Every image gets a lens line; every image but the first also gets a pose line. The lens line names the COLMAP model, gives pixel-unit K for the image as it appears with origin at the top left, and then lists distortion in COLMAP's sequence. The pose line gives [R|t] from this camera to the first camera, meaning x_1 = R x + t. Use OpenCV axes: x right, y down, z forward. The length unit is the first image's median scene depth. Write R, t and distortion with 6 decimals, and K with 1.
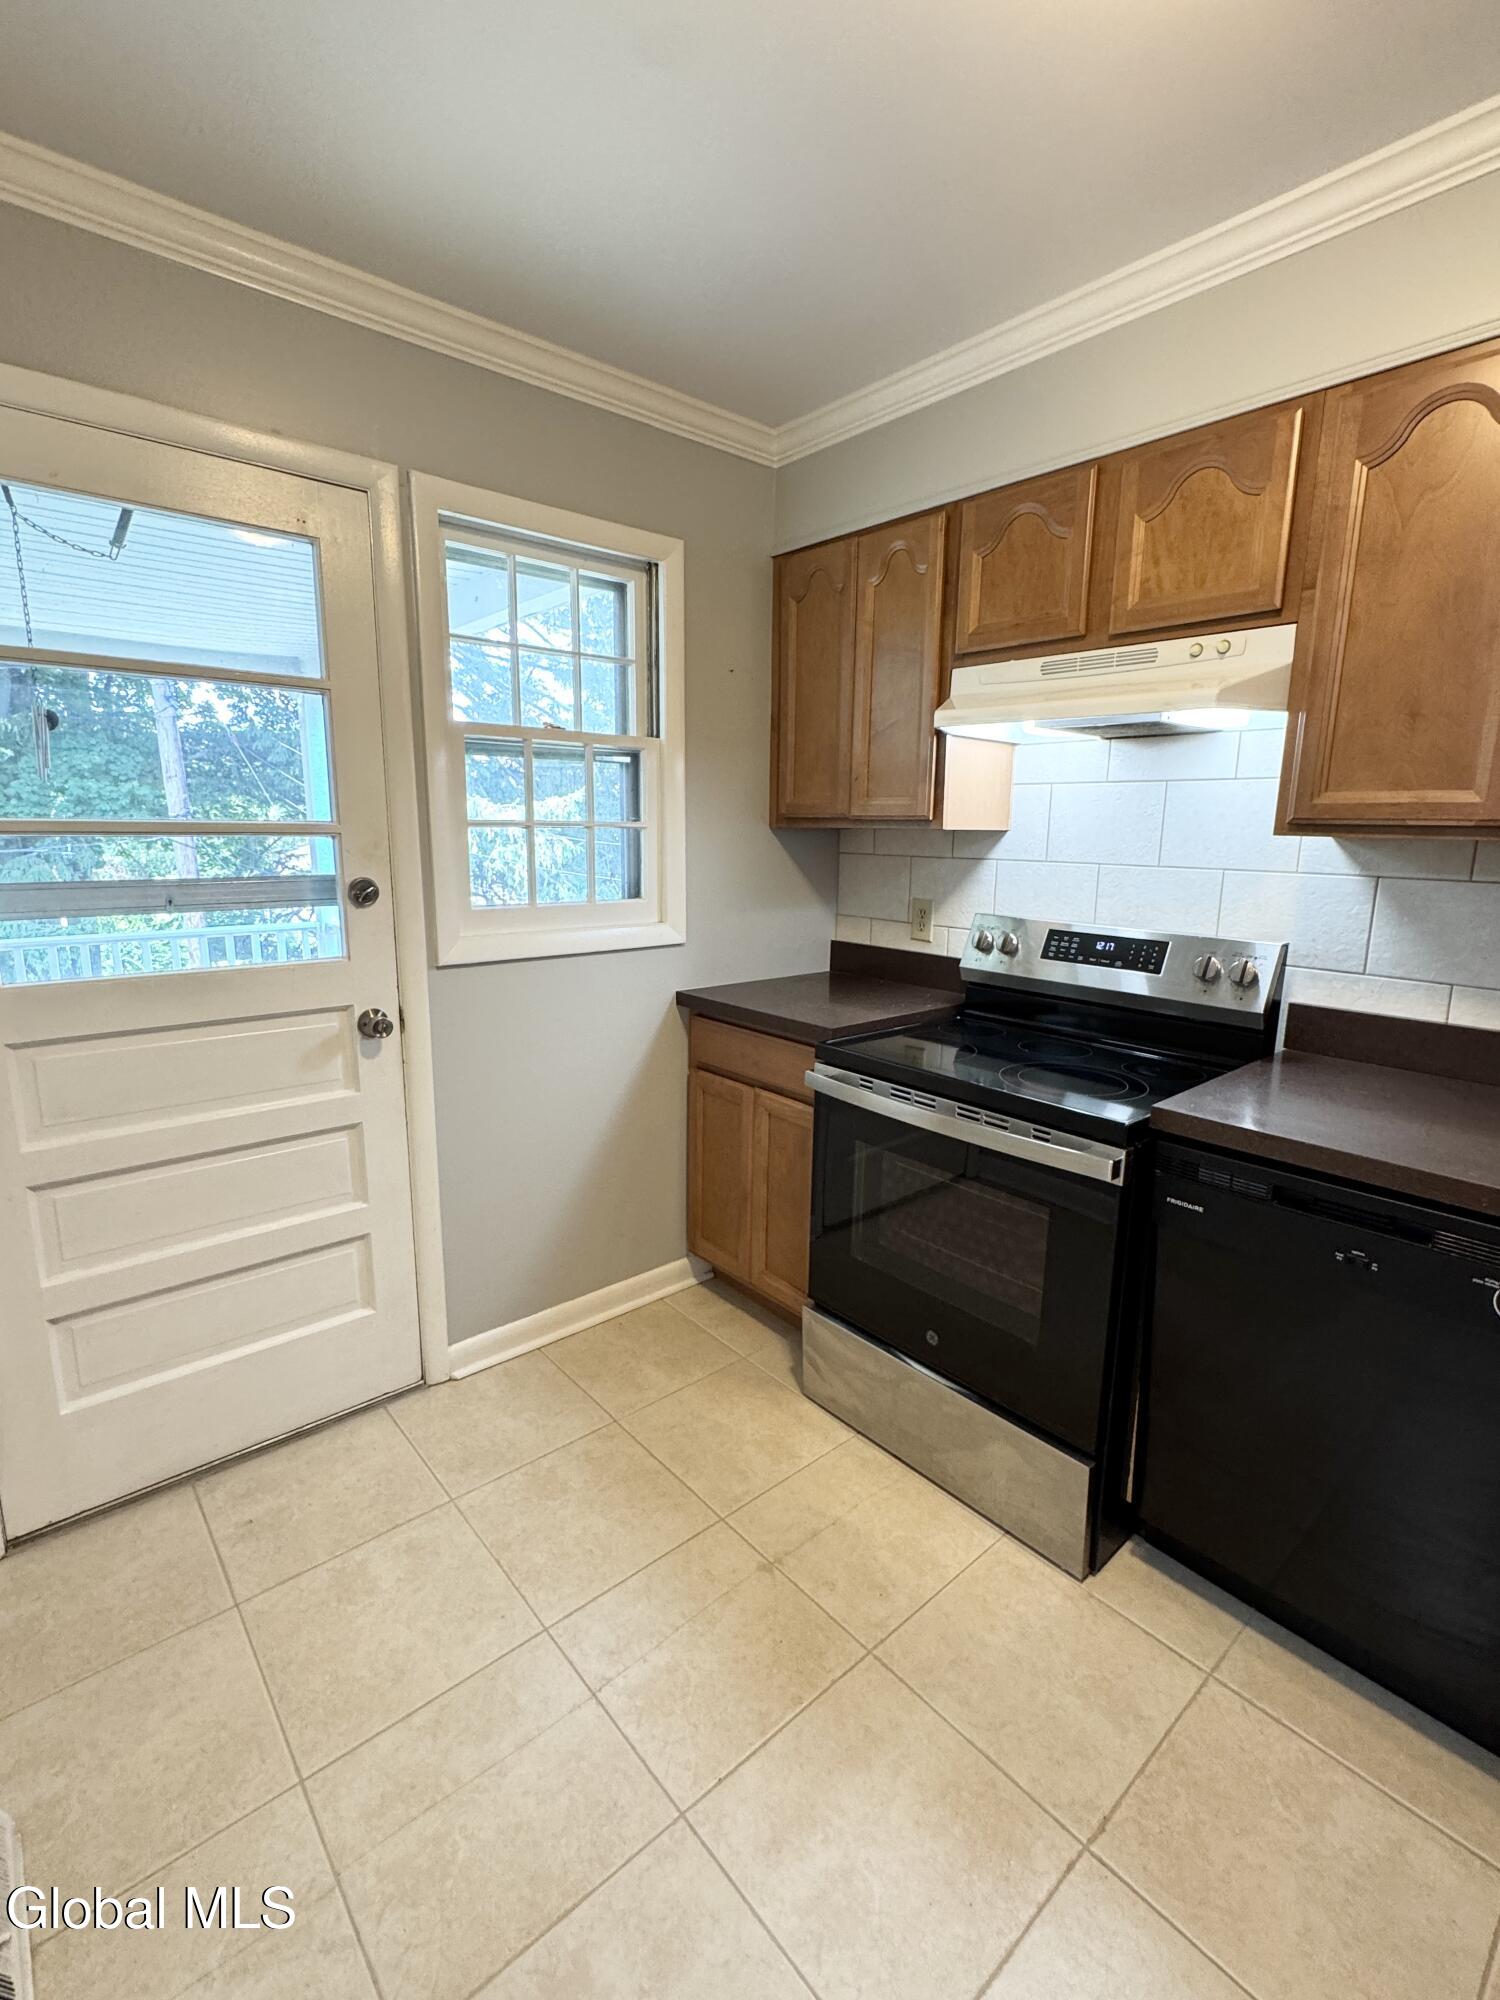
lens RADIAL K [[910.8, 0, 750.0], [0, 910.8, 1000.0], [0, 0, 1]] dist [0.001518, -0.000154]
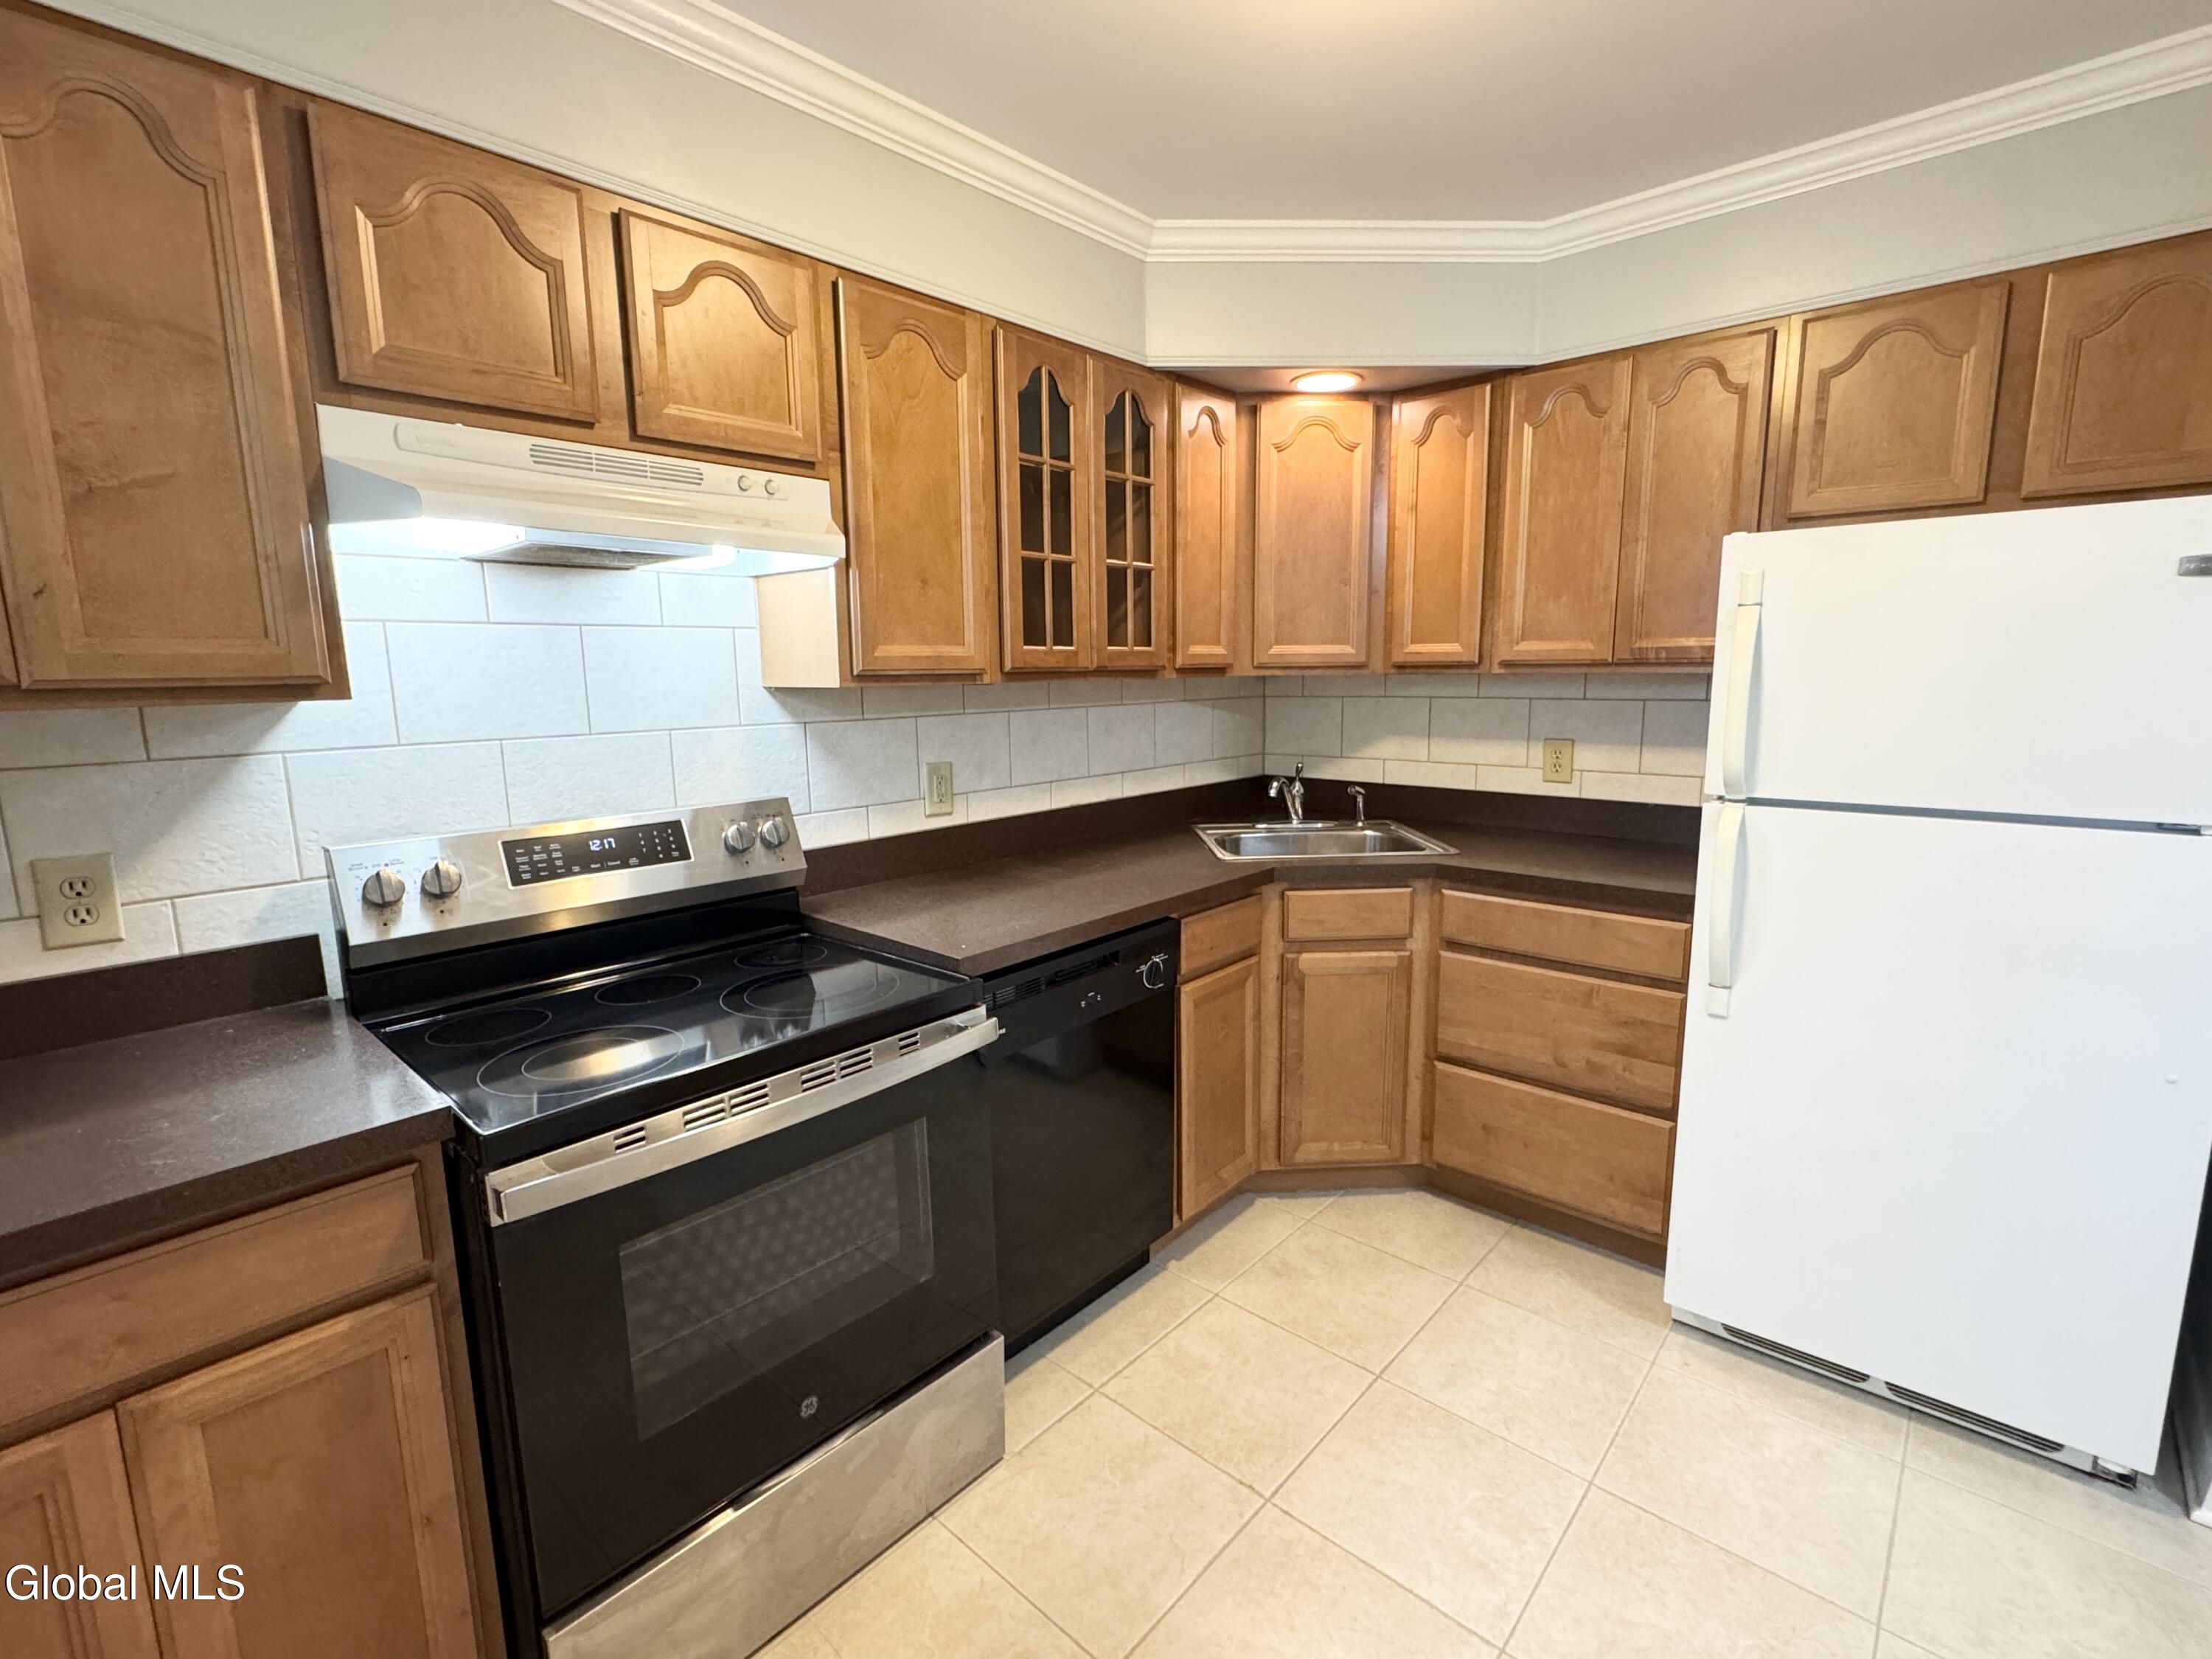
lens RADIAL K [[1007.3, 0, 1106.0], [0, 1007.3, 829.5], [0, 0, 1]] dist [0.001518, -0.000154]
pose [[-0.120277, -0.169828, 0.978106, -0.484692], [0.203366, 0.960149, 0.191717, -0.151760], [-0.971687, 0.221973, -0.080947, 0.695697]]
